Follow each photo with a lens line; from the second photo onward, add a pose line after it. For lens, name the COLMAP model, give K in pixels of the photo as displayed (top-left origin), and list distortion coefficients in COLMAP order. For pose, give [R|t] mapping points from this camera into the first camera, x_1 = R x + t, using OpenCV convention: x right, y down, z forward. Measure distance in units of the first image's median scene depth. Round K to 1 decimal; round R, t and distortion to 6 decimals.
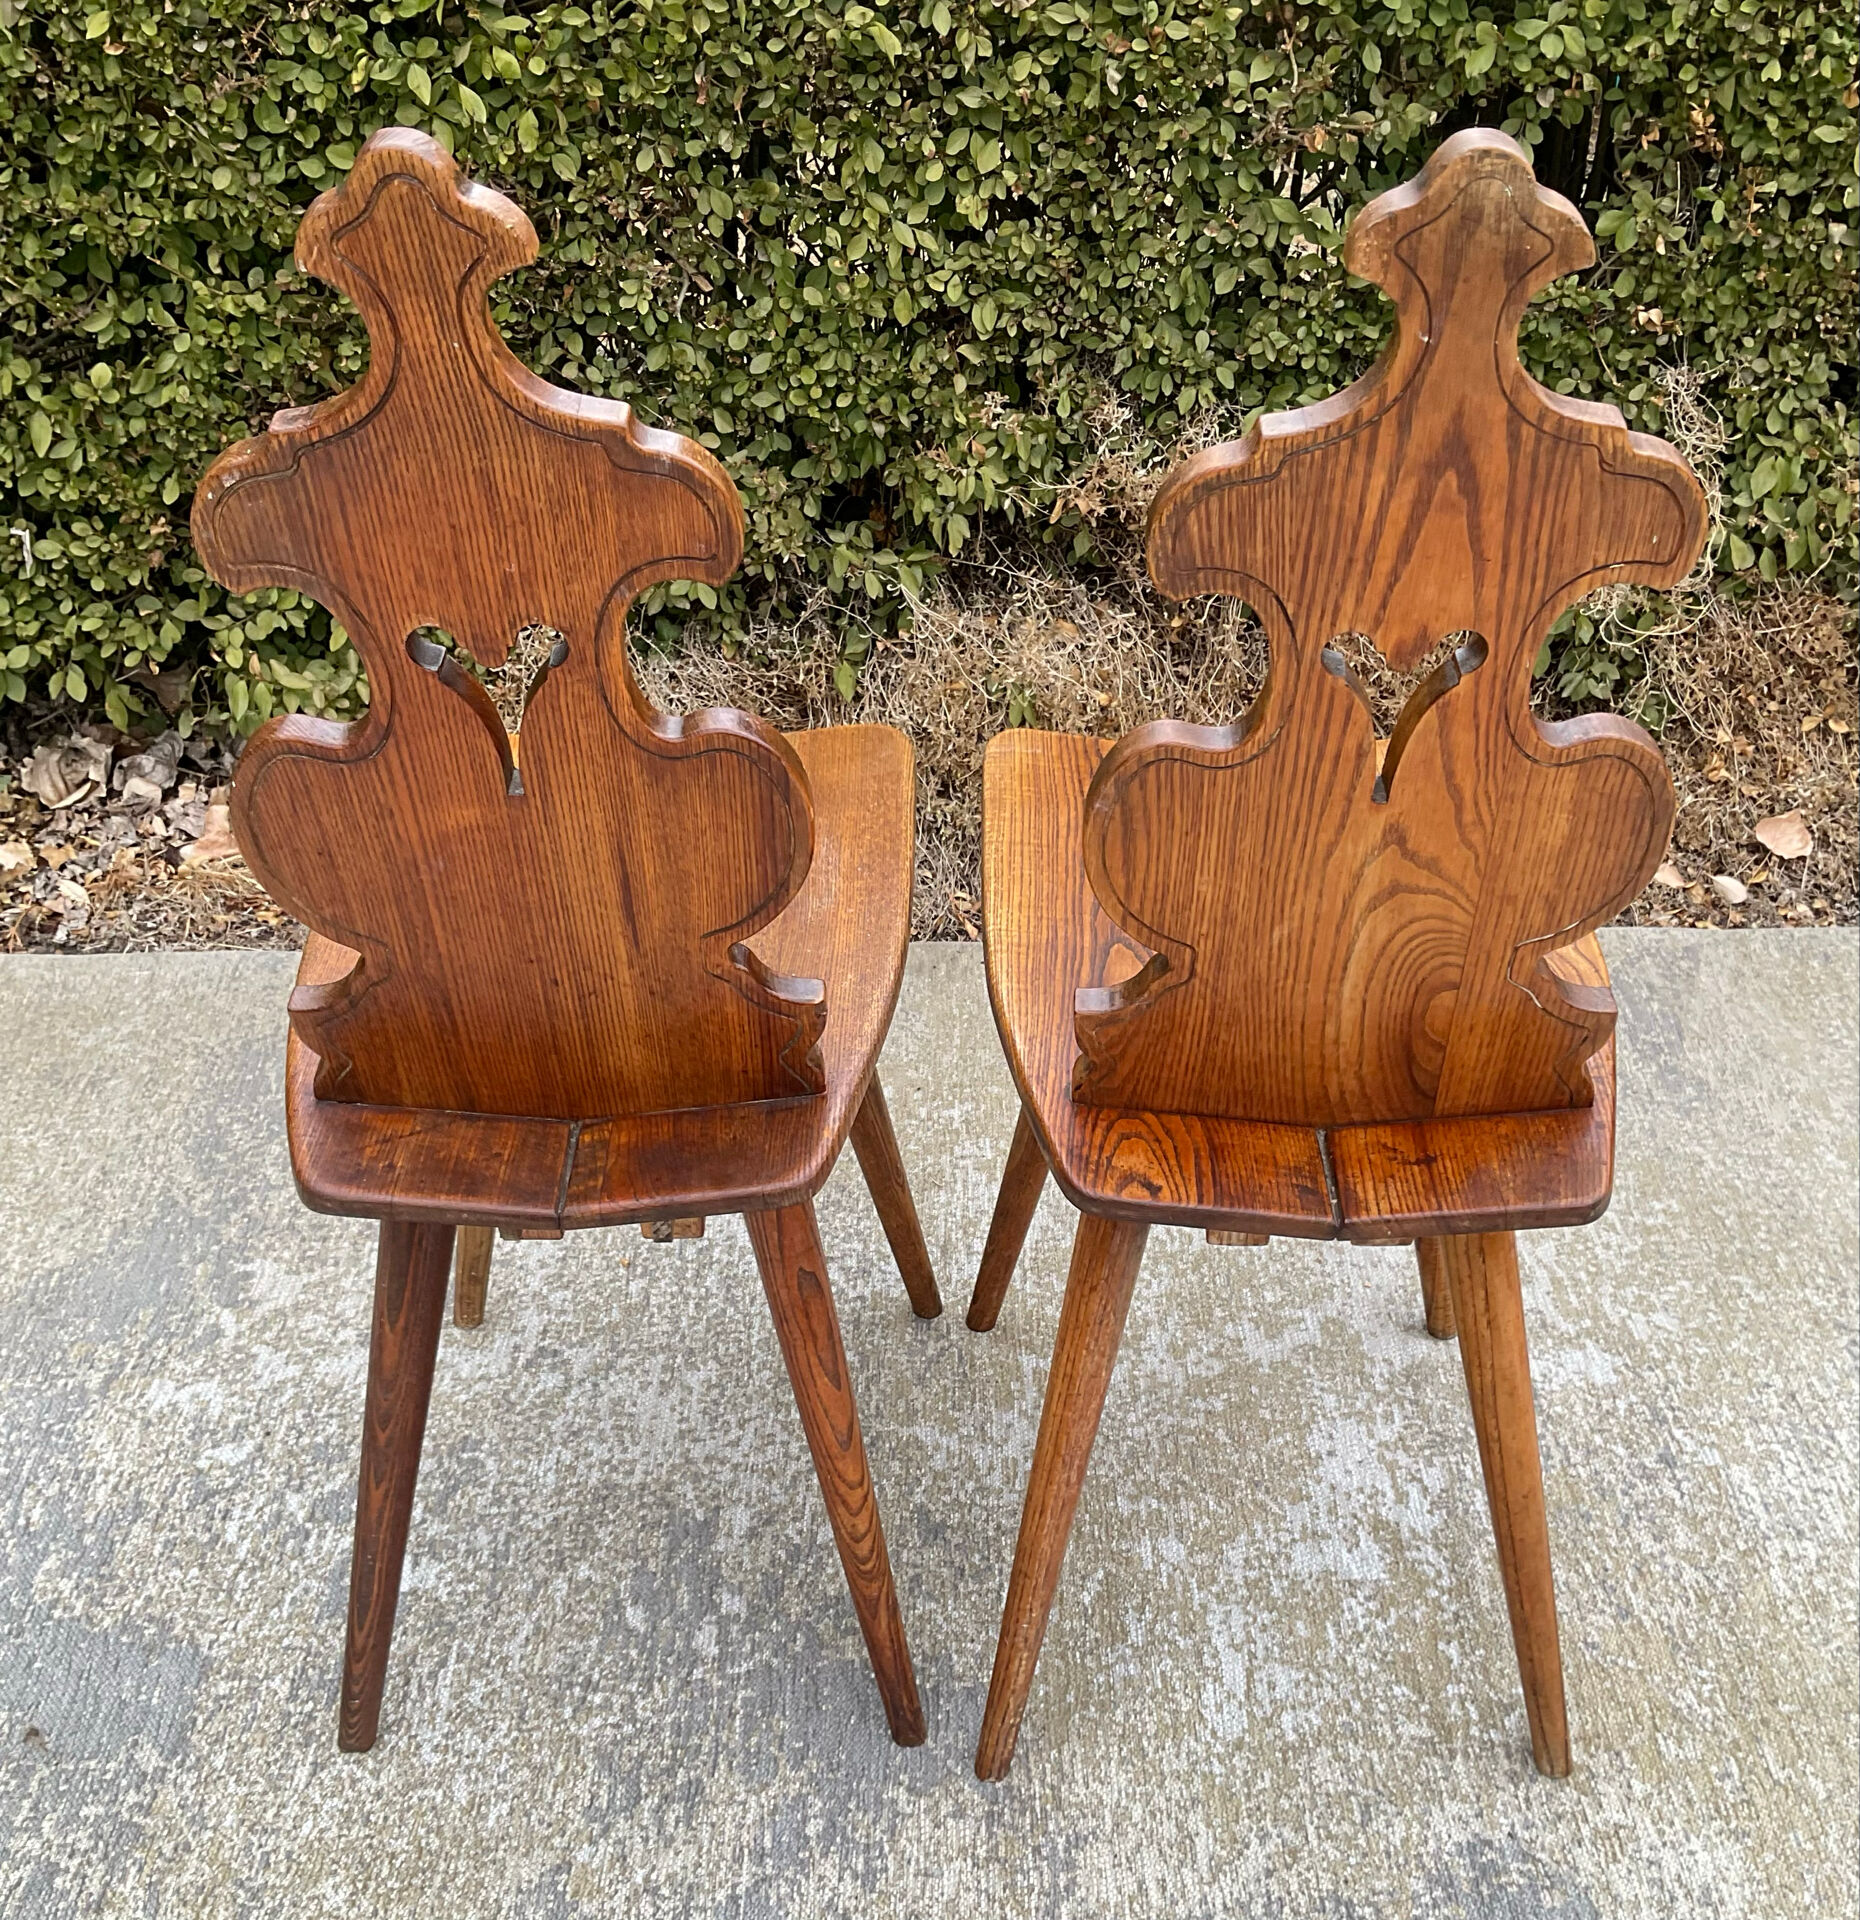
lens RADIAL K [[2169.9, 0, 972.6], [0, 2169.9, 1017.5], [0, 0, 1]] dist [0.009062, 0.000000]
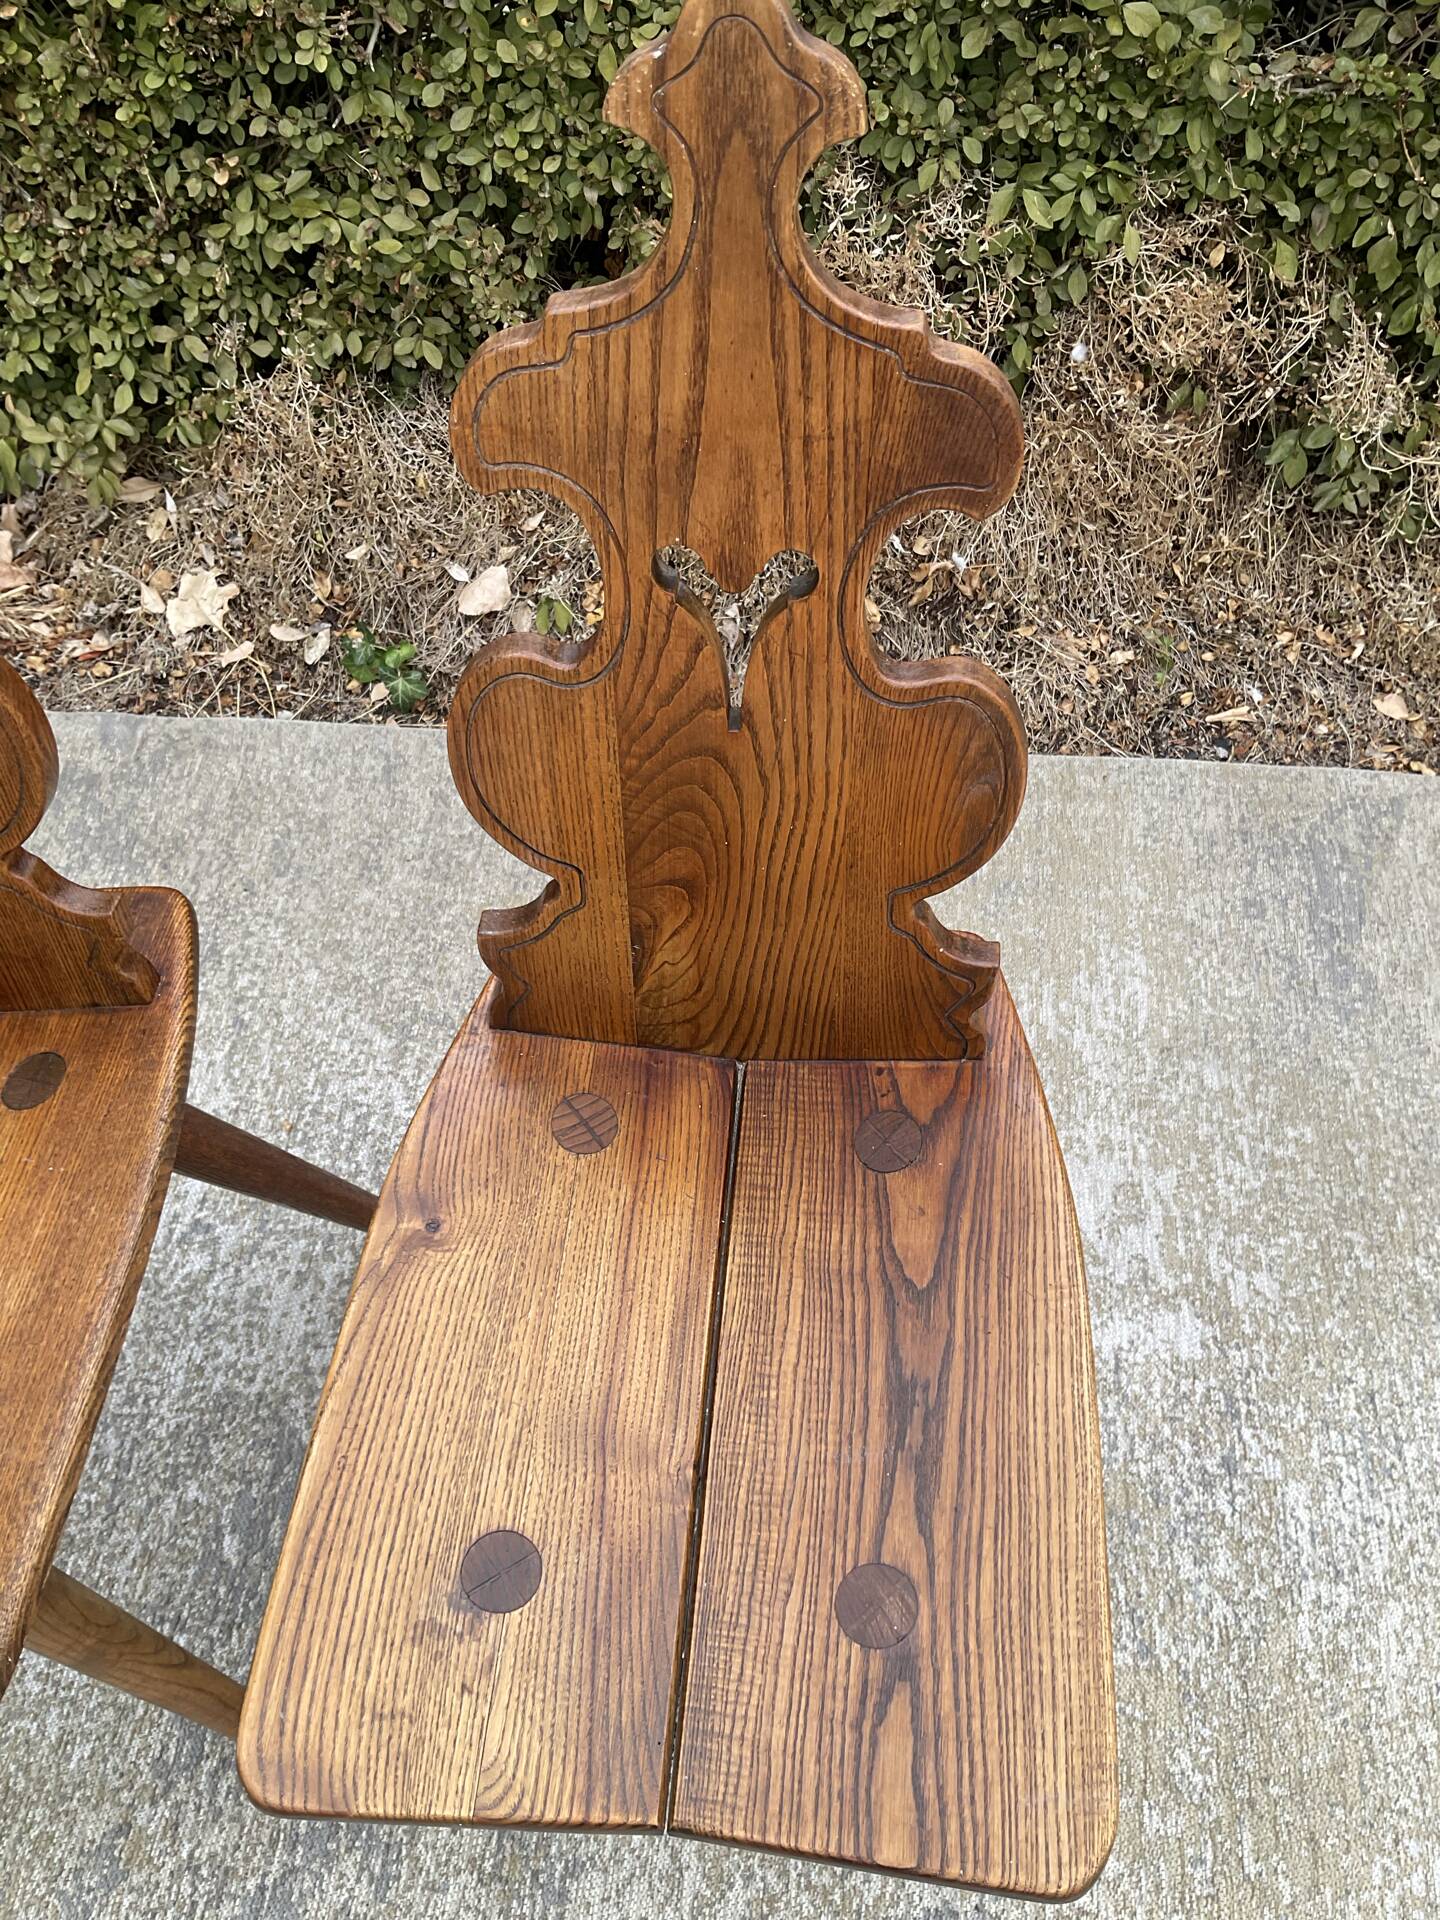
lens RADIAL K [[1613.0, 0, 728.1], [0, 1613.0, 955.0], [0, 0, 1]] dist [0.051937, -0.107233]
pose [[0.992774, 0.076446, -0.092500, 0.118668], [-0.040316, 0.938501, 0.342915, -0.239299], [0.113026, -0.336707, 0.934801, 0.291194]]
